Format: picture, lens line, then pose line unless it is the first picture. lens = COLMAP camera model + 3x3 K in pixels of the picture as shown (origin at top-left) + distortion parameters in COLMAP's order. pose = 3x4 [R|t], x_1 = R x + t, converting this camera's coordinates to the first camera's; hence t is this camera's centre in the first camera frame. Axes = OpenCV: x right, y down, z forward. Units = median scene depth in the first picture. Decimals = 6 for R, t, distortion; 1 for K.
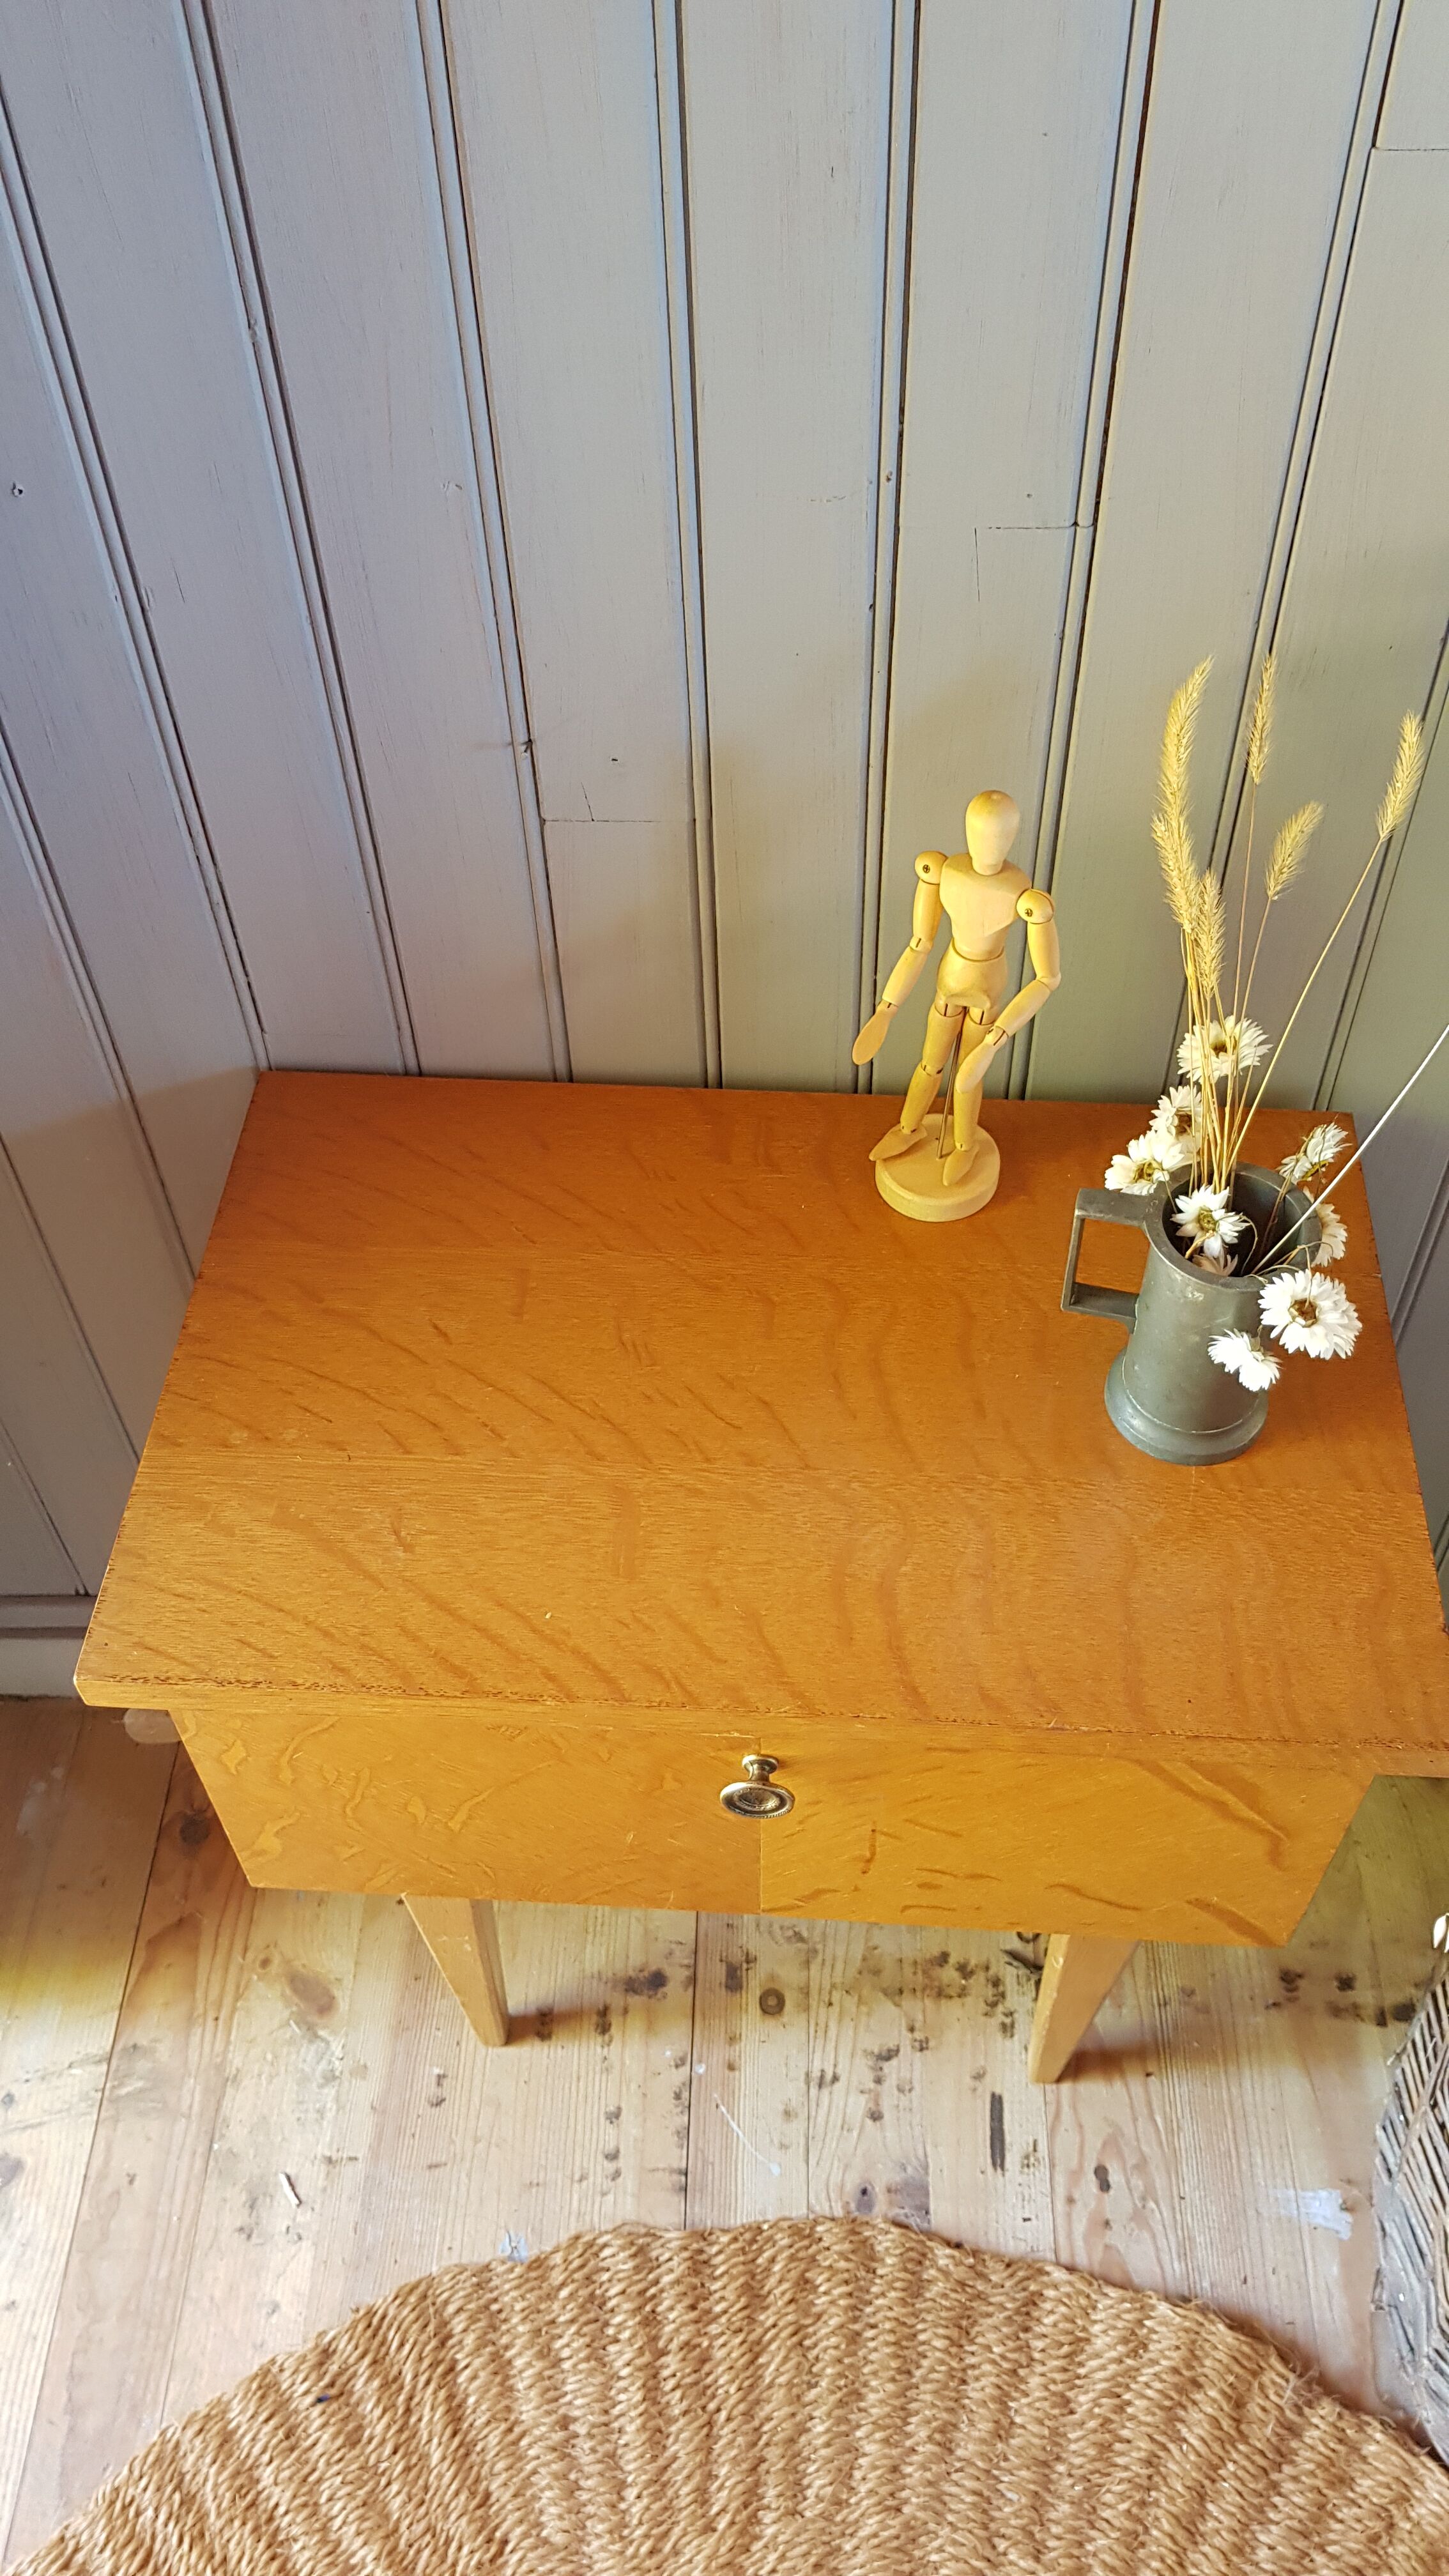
lens RADIAL K [[2062.4, 0, 743.5], [0, 2062.4, 1291.3], [0, 0, 1]] dist [0.025641, -0.020750]
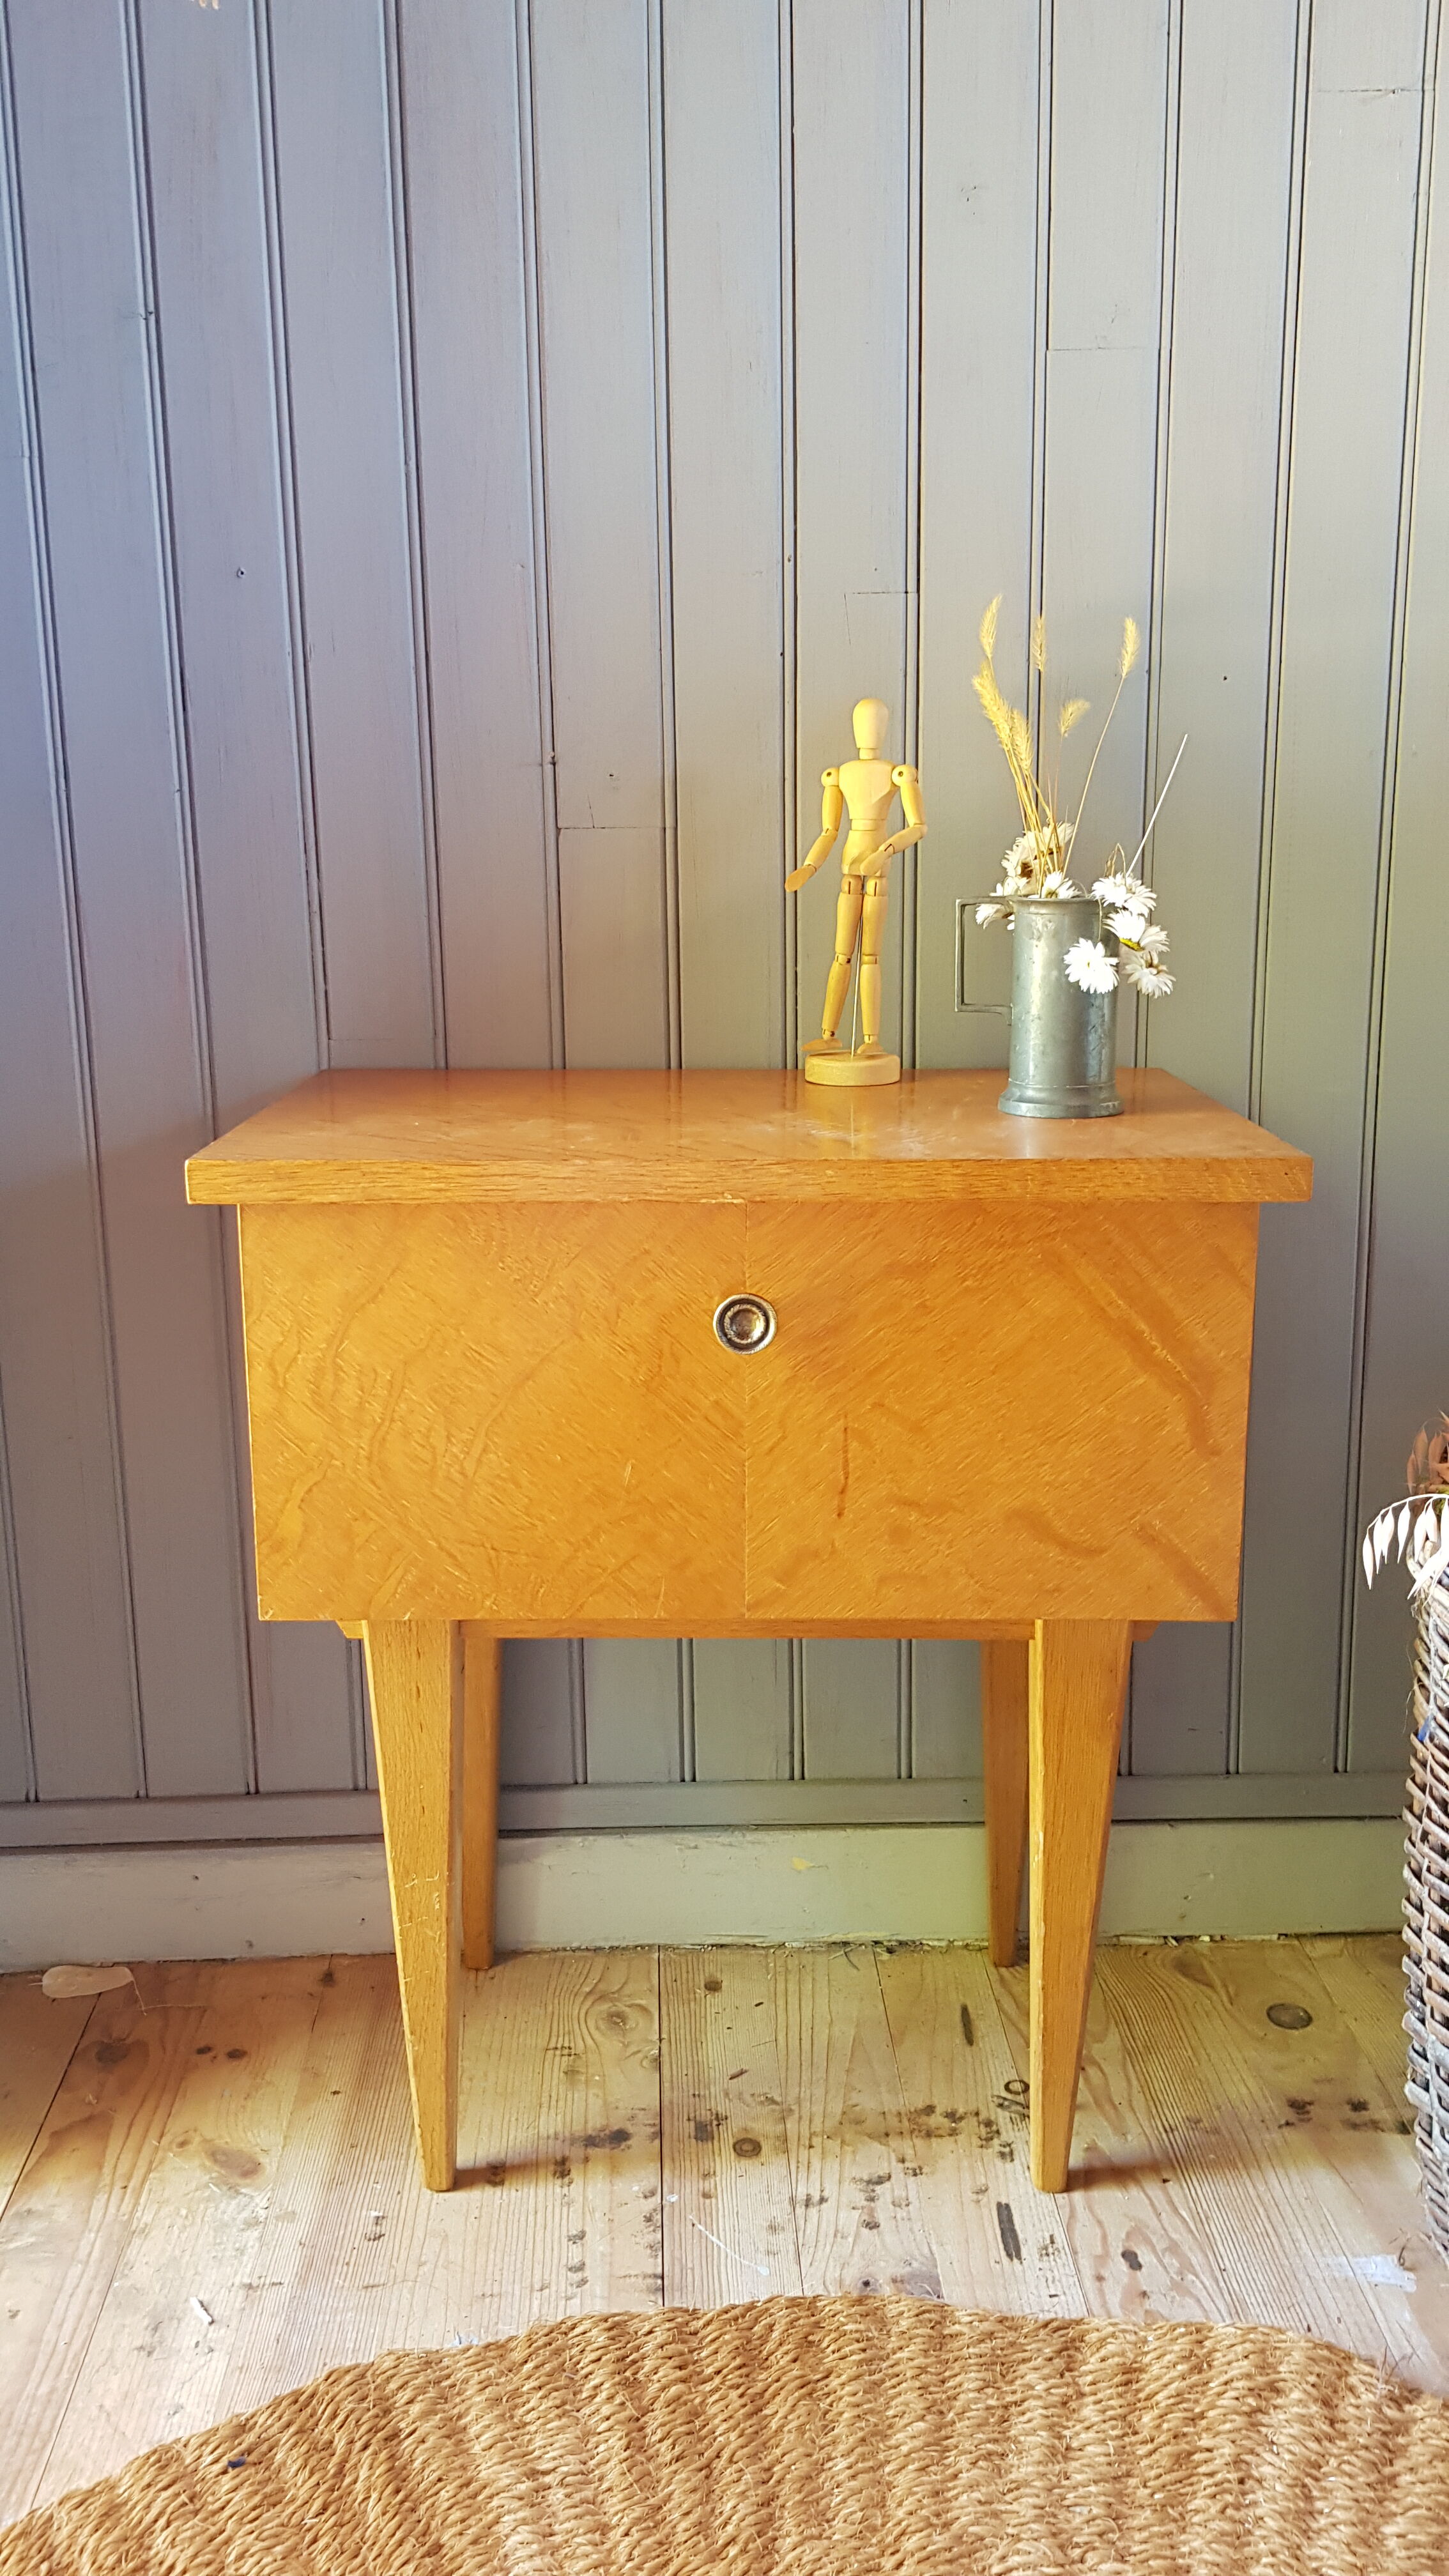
lens RADIAL K [[2062.4, 0, 719.0], [0, 2062.4, 1284.3], [0, 0, 1]] dist [0.025641, -0.020750]
pose [[0.997737, -0.007666, 0.066795, -0.061078], [0.047994, 0.776946, -0.627736, 0.669694], [-0.047083, 0.629521, 0.775556, 0.058867]]
